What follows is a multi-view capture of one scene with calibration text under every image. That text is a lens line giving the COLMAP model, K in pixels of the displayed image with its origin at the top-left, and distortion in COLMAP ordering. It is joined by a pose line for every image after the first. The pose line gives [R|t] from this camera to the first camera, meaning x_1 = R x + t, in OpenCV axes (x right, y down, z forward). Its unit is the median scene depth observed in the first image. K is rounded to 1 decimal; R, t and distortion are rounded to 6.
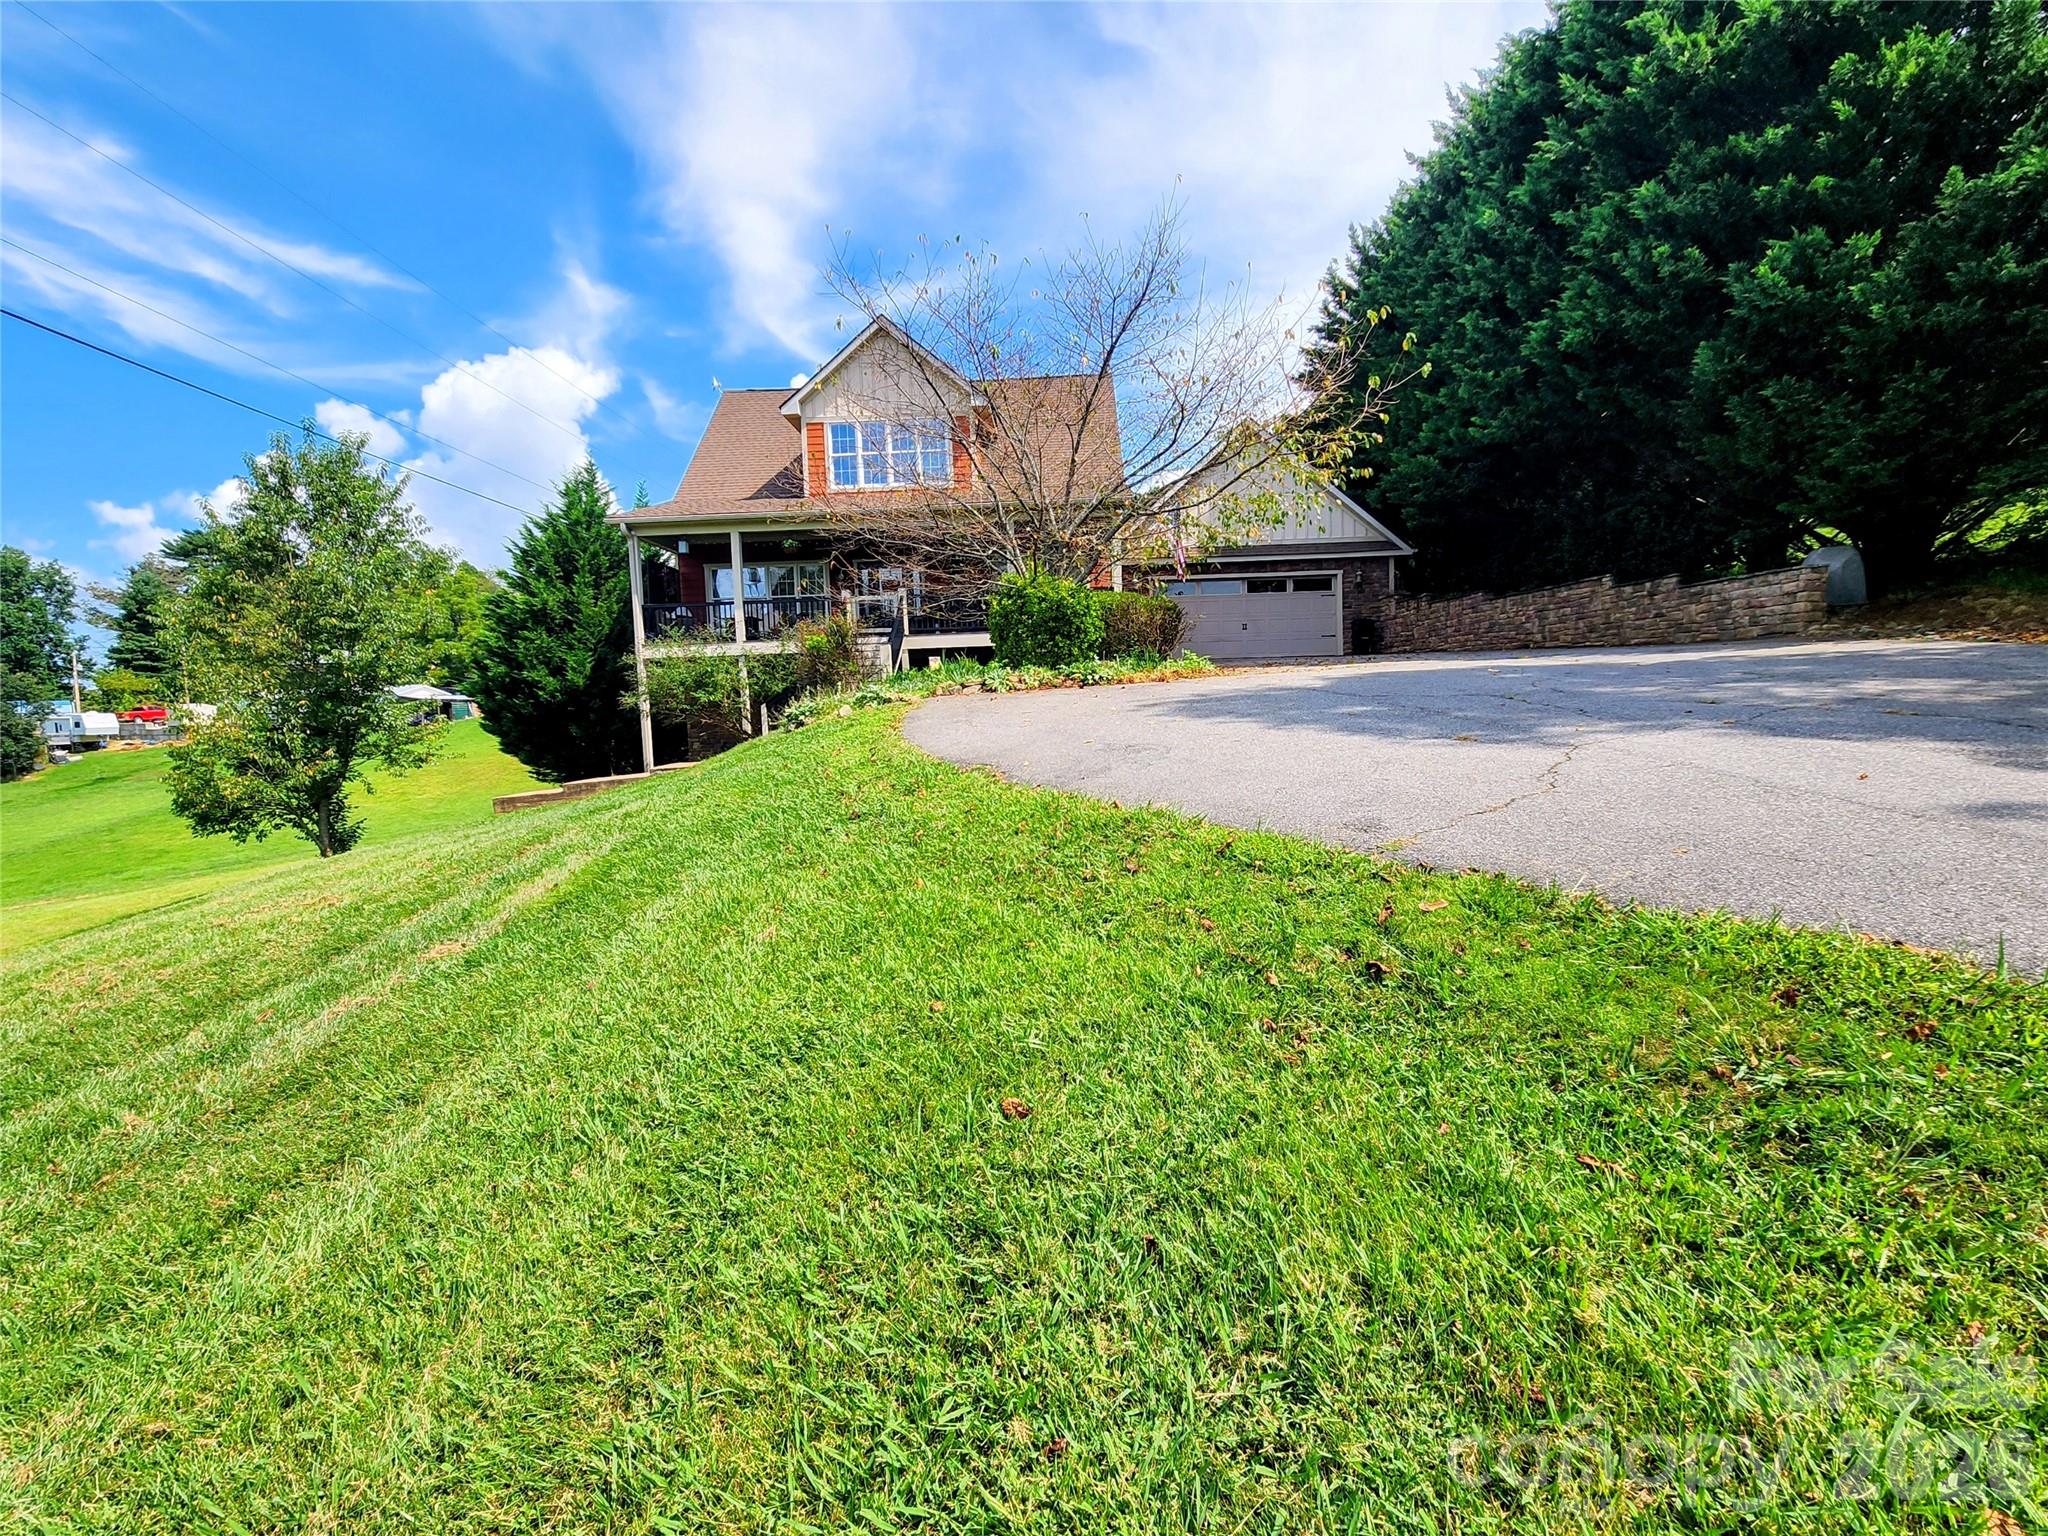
lens RADIAL K [[1105.6, 0, 1024.0], [0, 1105.6, 768.0], [0, 0, 1]] dist [-0.003234, -0.001229]
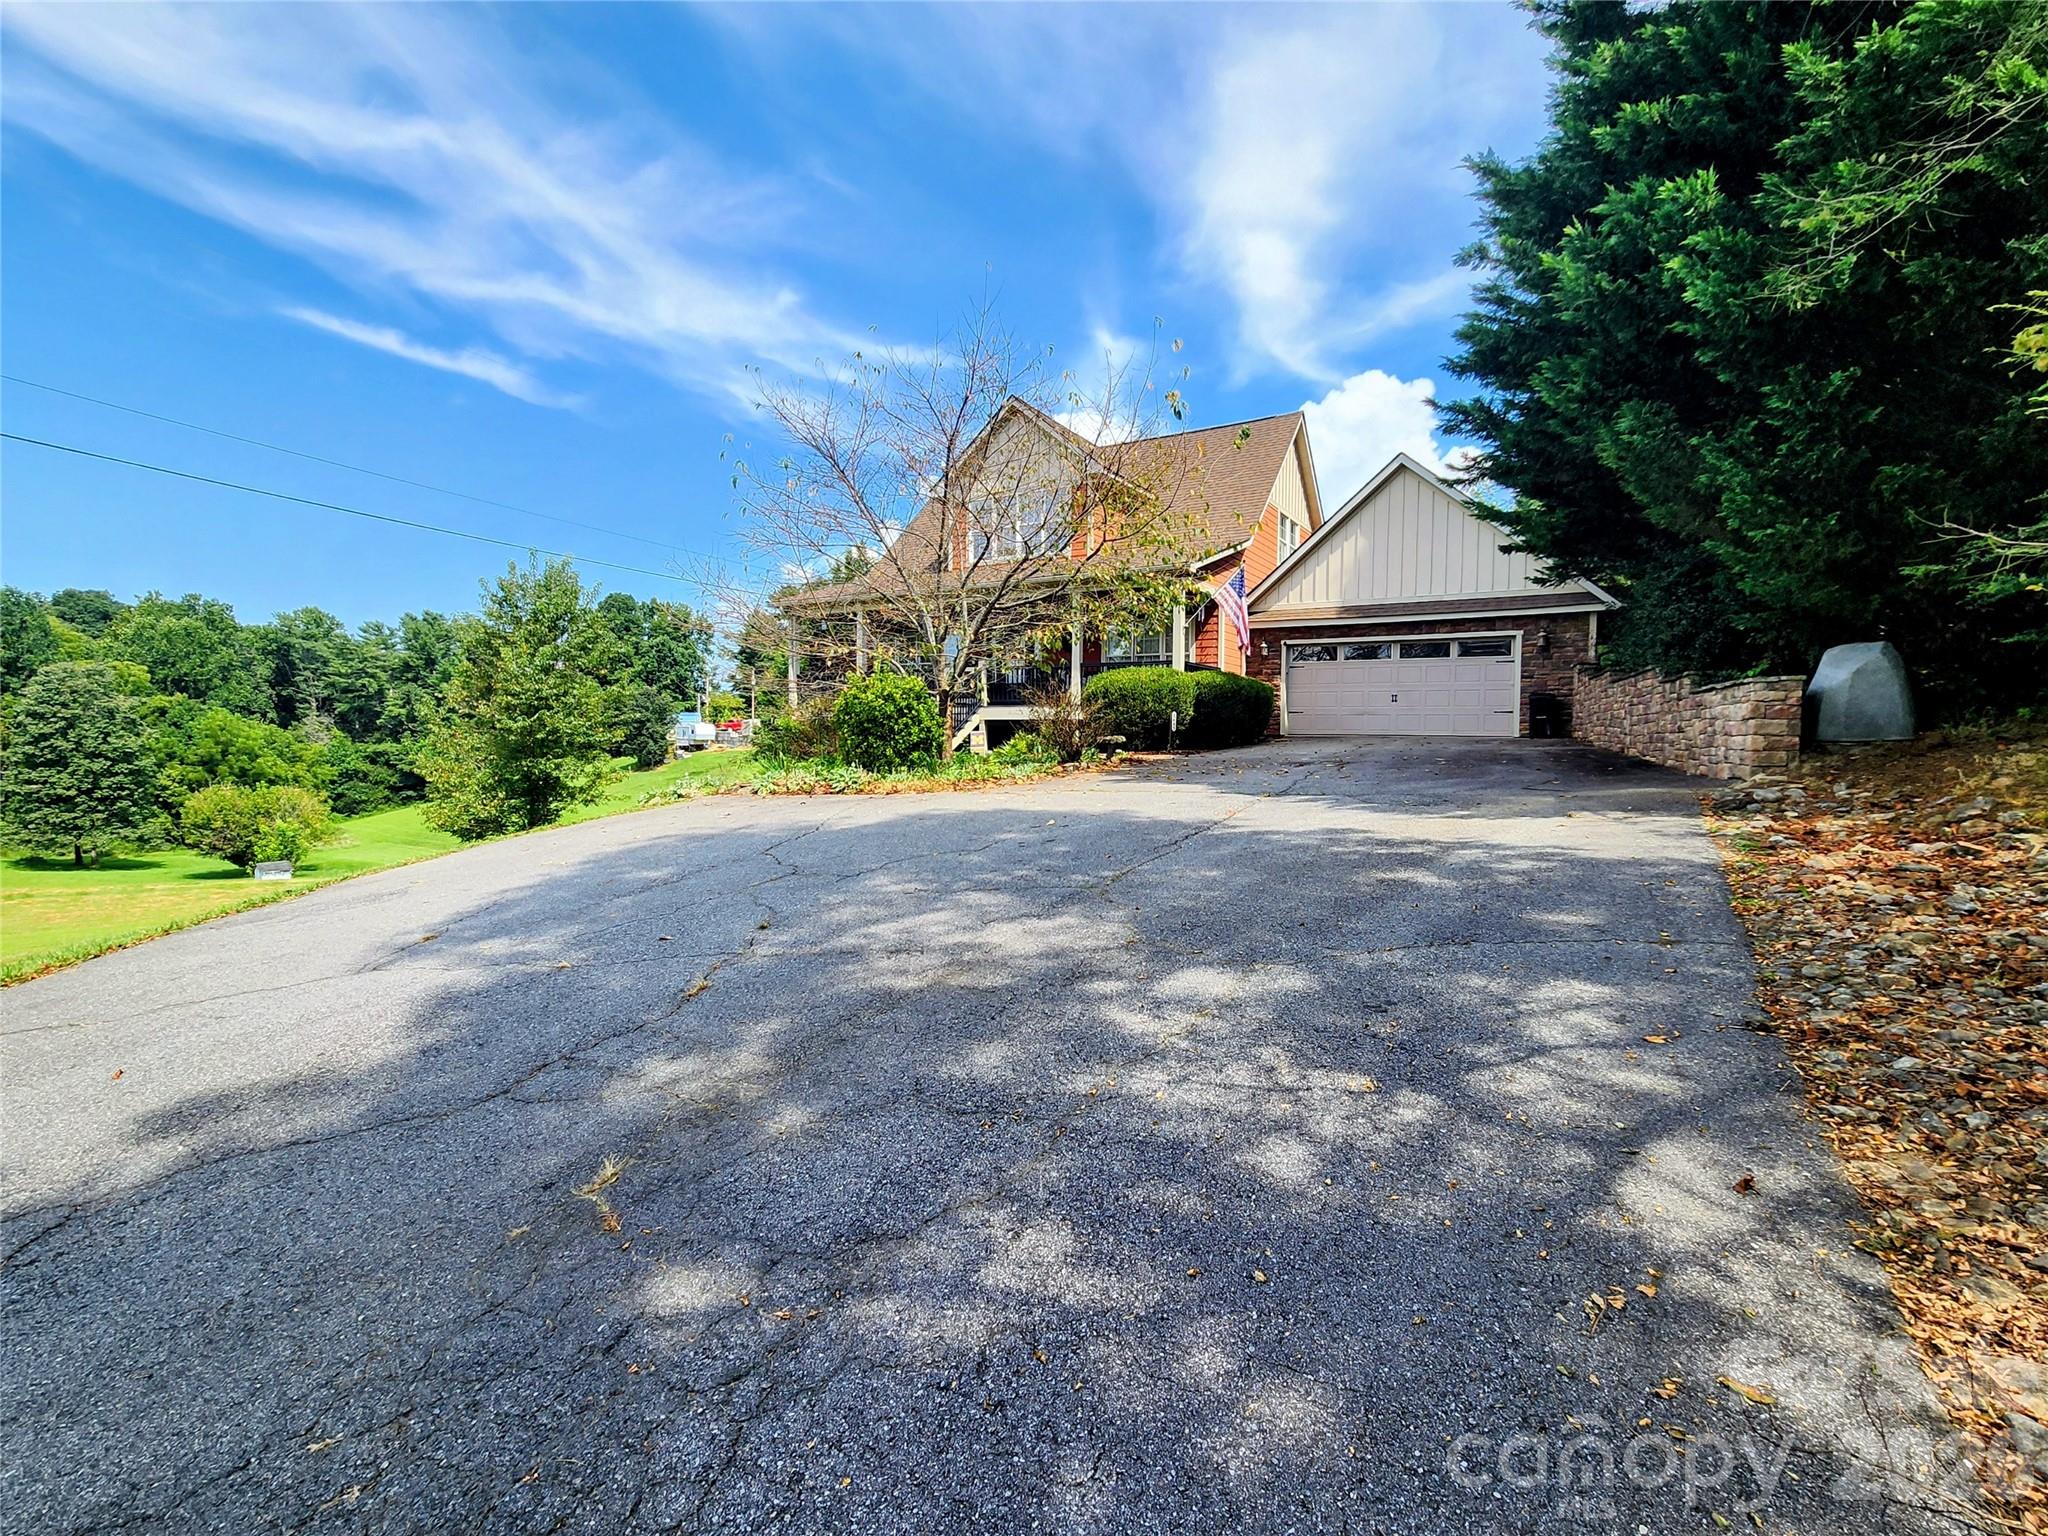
lens RADIAL K [[1105.6, 0, 1024.0], [0, 1105.6, 768.0], [0, 0, 1]] dist [-0.003234, -0.001229]
pose [[0.823893, 0.060702, -0.563485, 0.217026], [-0.061721, 0.997944, 0.017261, -0.035024], [0.563374, 0.020558, 0.825946, 0.070304]]
